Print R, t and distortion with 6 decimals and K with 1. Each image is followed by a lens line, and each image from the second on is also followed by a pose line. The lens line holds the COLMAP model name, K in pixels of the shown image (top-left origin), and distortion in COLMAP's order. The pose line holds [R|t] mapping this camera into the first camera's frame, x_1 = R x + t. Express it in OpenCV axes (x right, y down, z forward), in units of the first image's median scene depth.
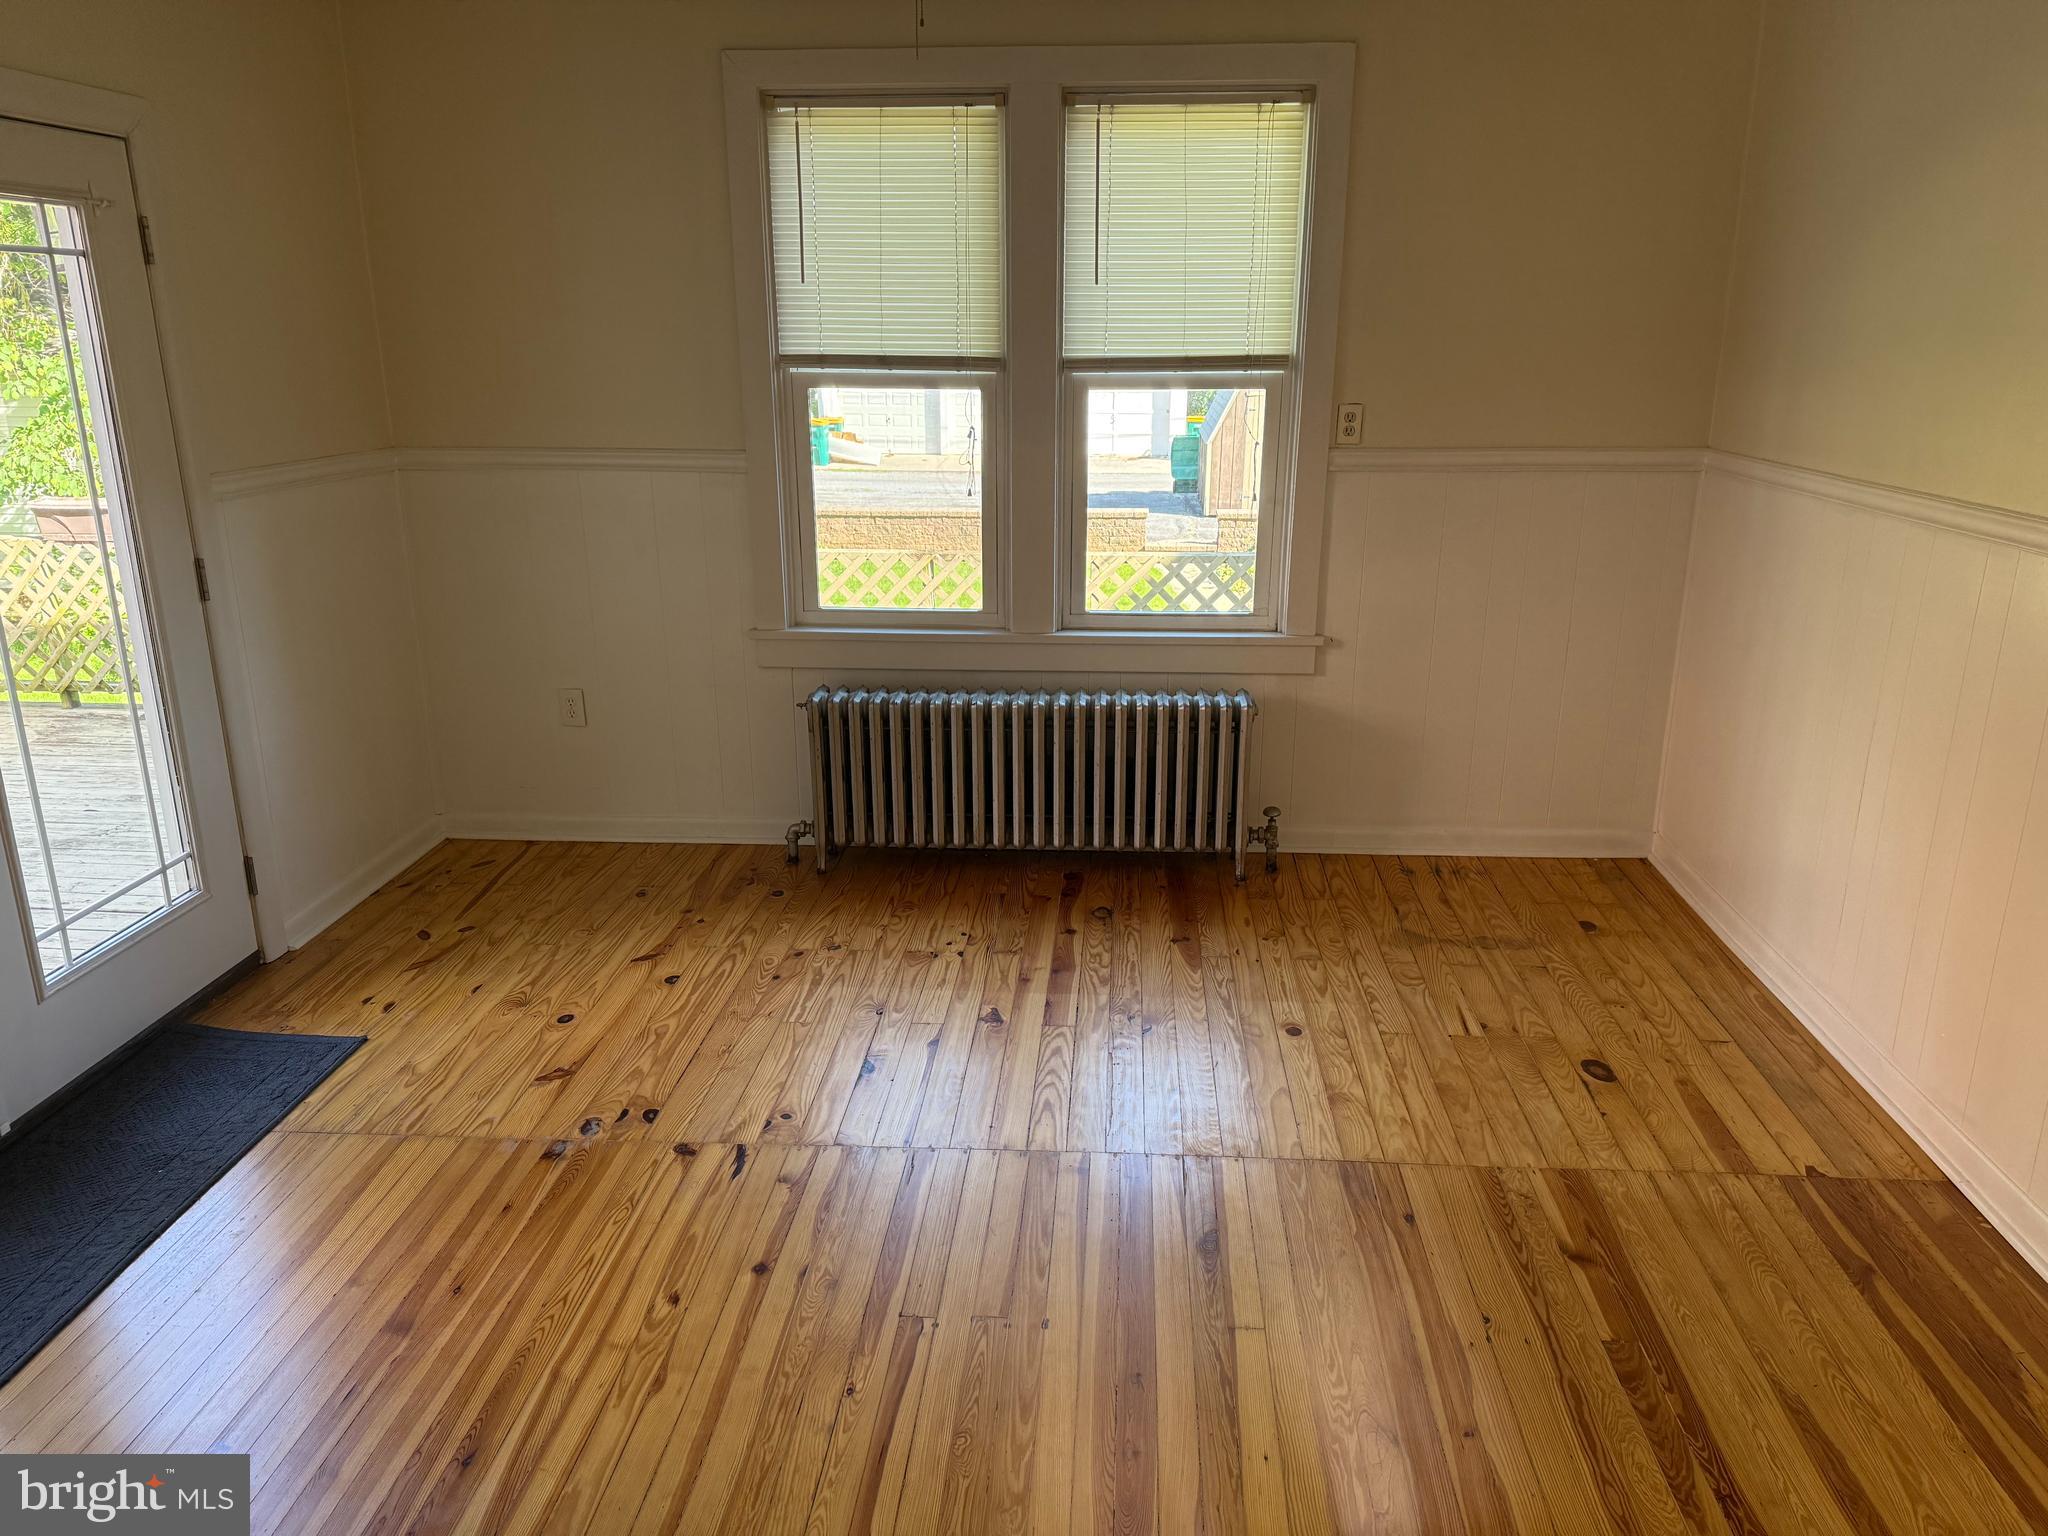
lens RADIAL K [[1441.6, 0, 1038.5], [0, 1441.6, 773.7], [0, 0, 1]] dist [0.044724, -0.072976]
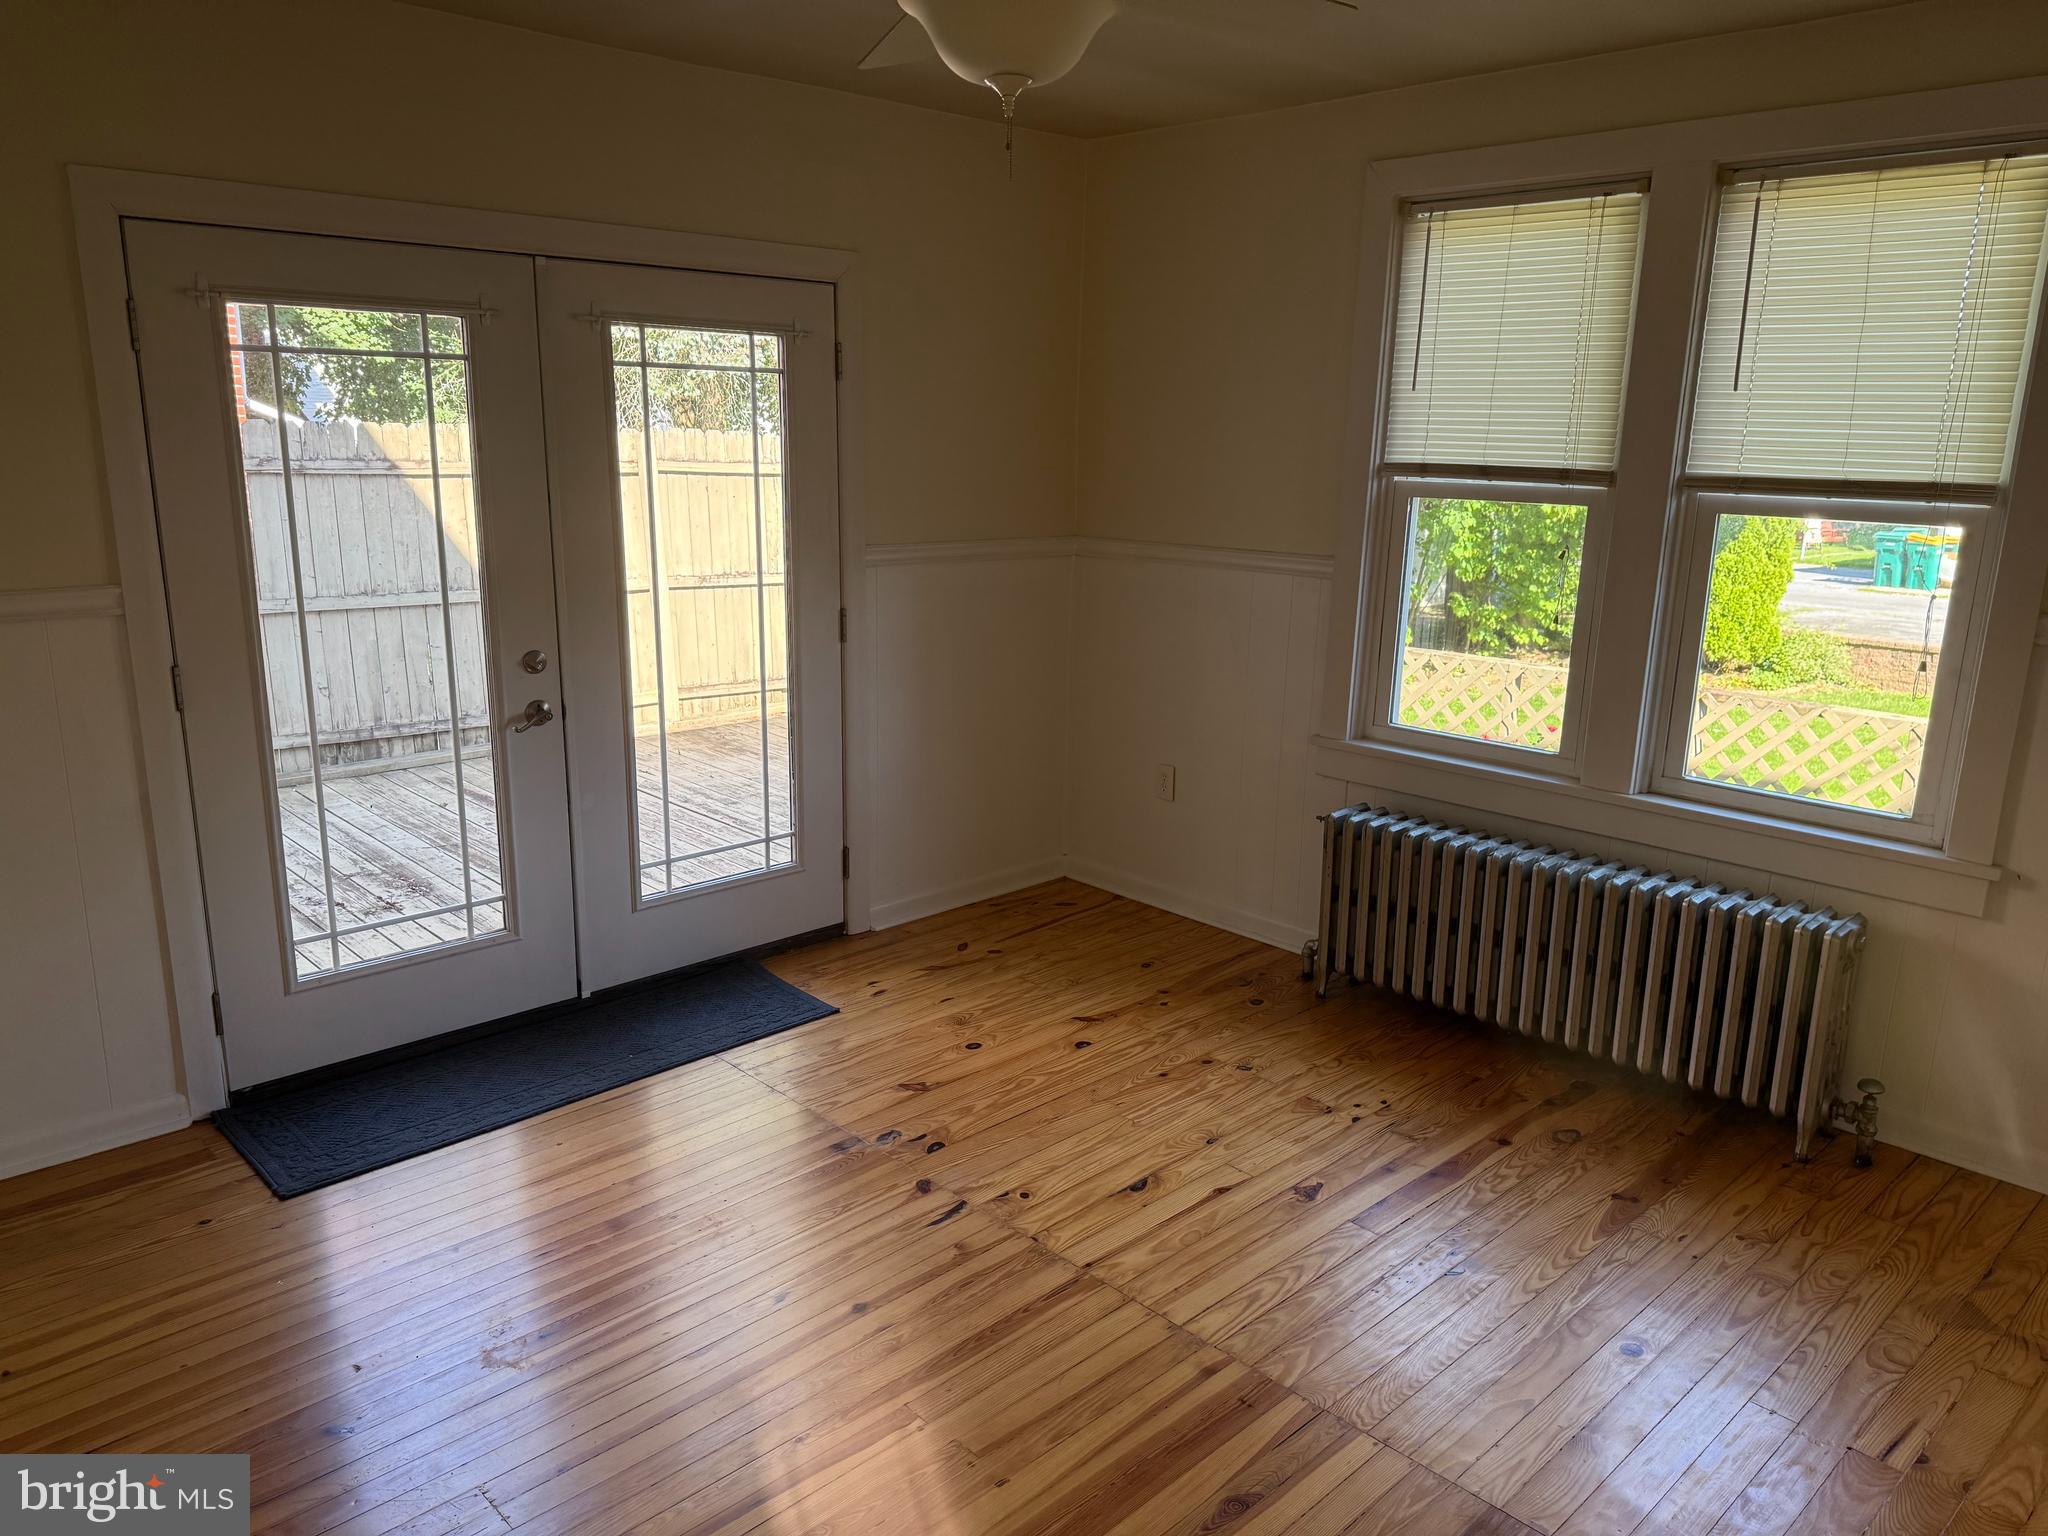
lens RADIAL K [[1441.6, 0, 1002.9], [0, 1441.6, 756.0], [0, 0, 1]] dist [0.044724, -0.072976]
pose [[0.723205, 0.166561, -0.670247, 0.336559], [-0.216583, 0.976224, 0.008902, -0.053143], [0.655794, 0.138727, 0.742084, 0.146164]]
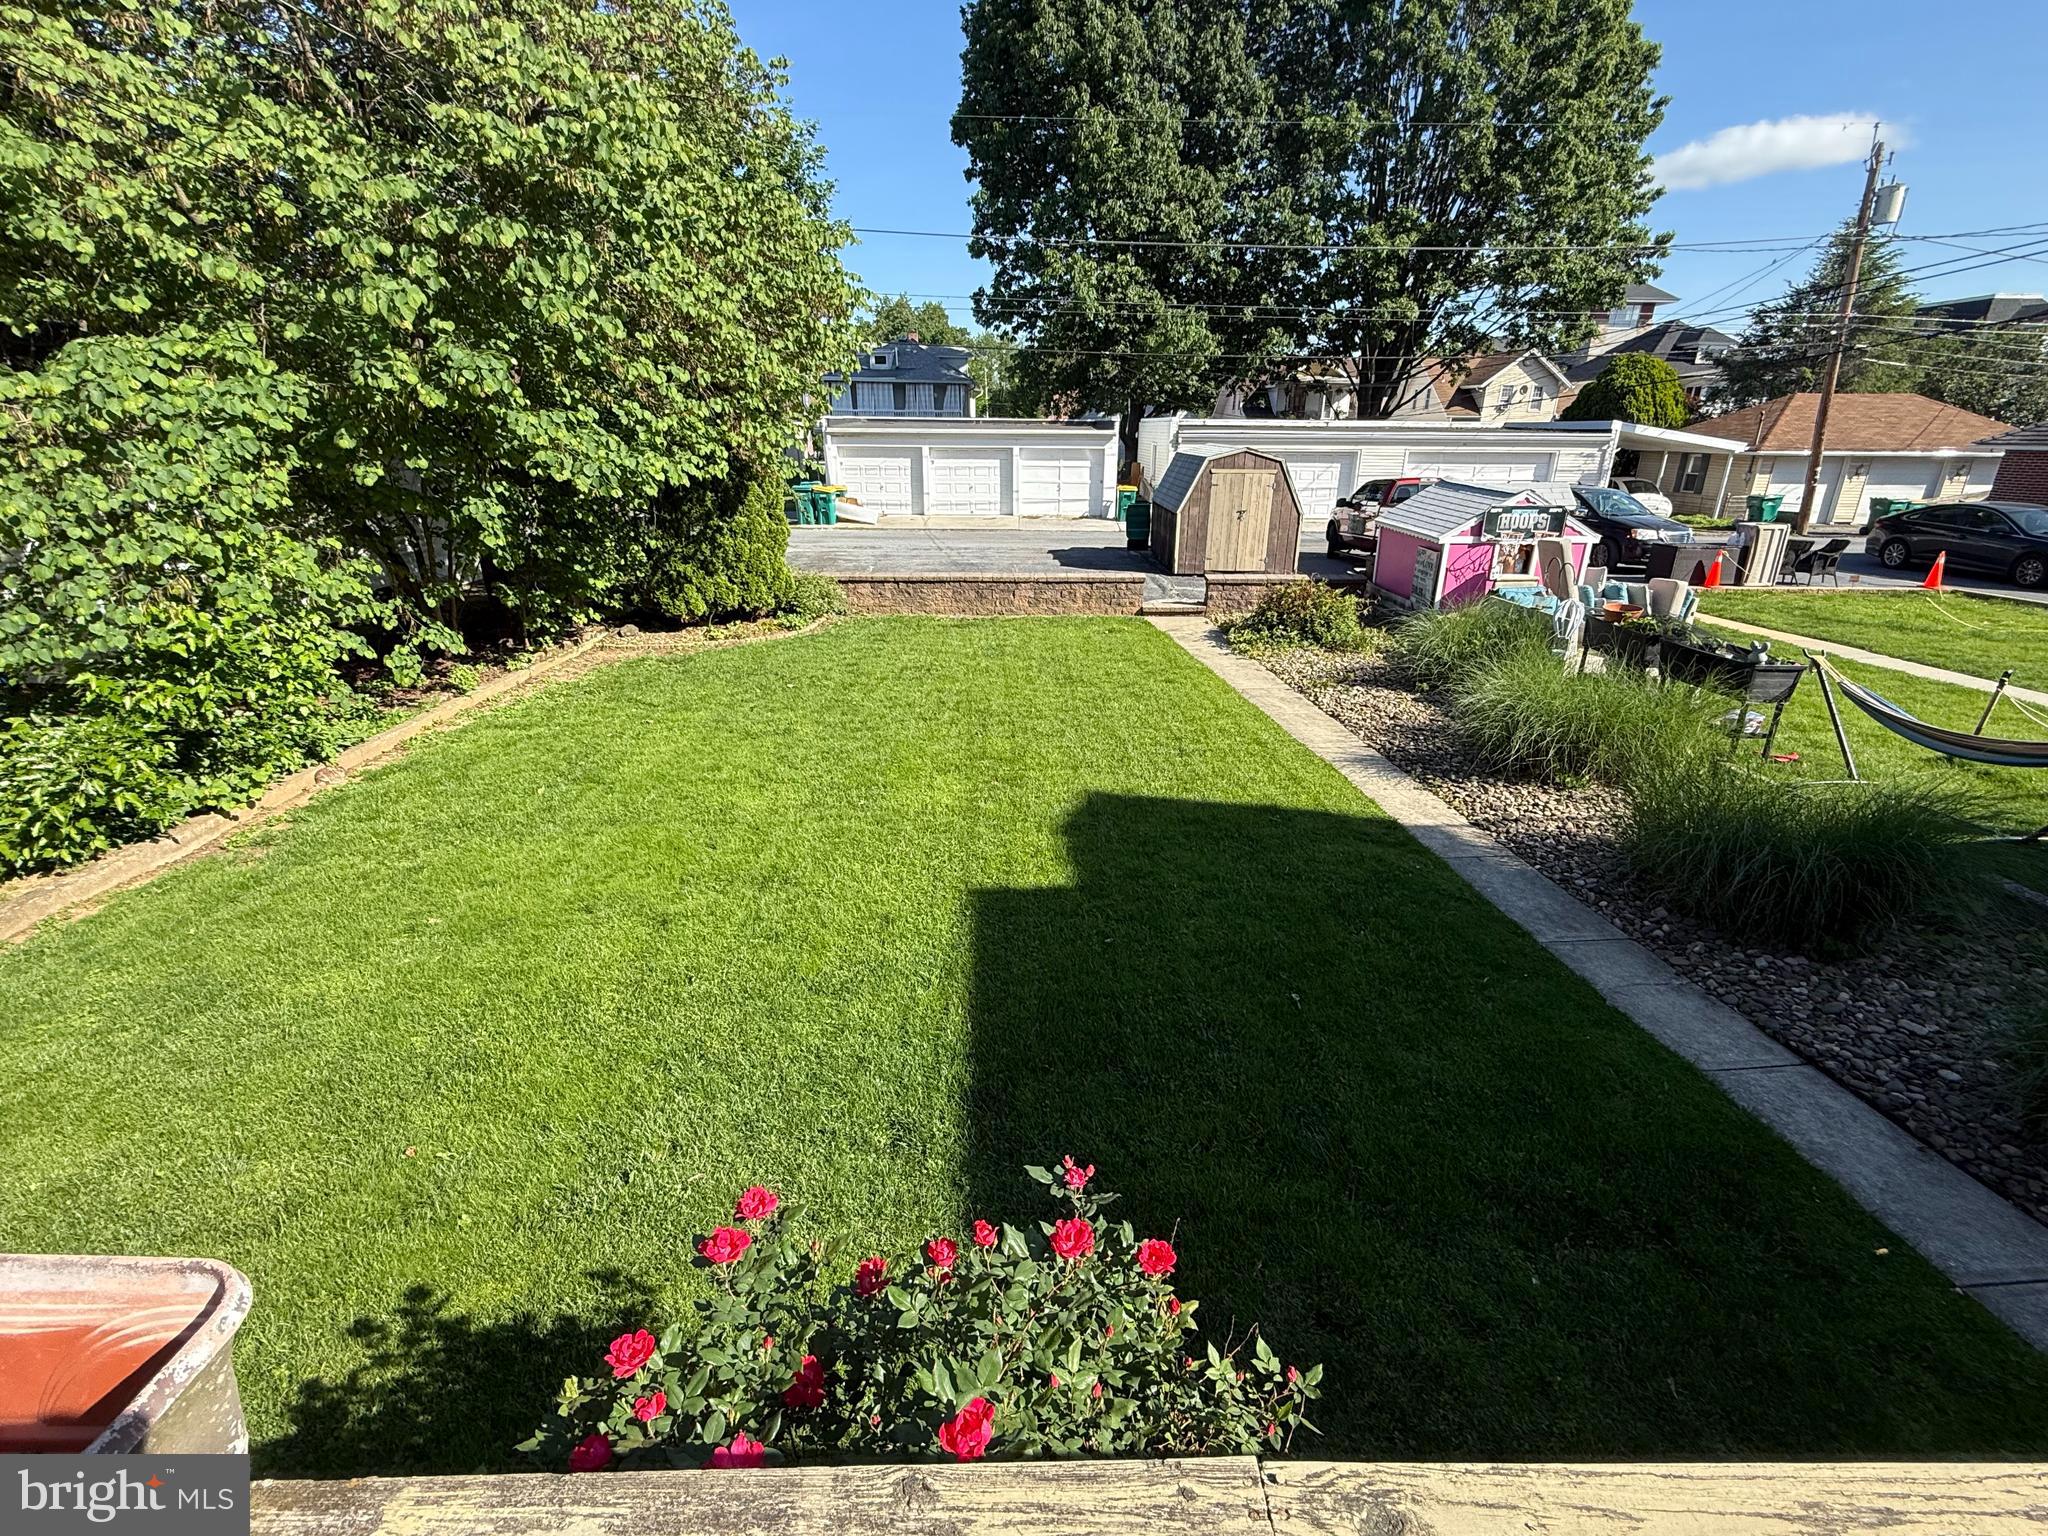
lens RADIAL K [[923.3, 0, 1031.0], [0, 923.3, 765.0], [0, 0, 1]] dist [0.000181, -0.000549]
pose [[0.997165, -0.025083, 0.070949, -0.313327], [0.021031, 0.998136, 0.057299, -0.366167], [-0.072254, -0.055644, 0.995833, 1.348353]]
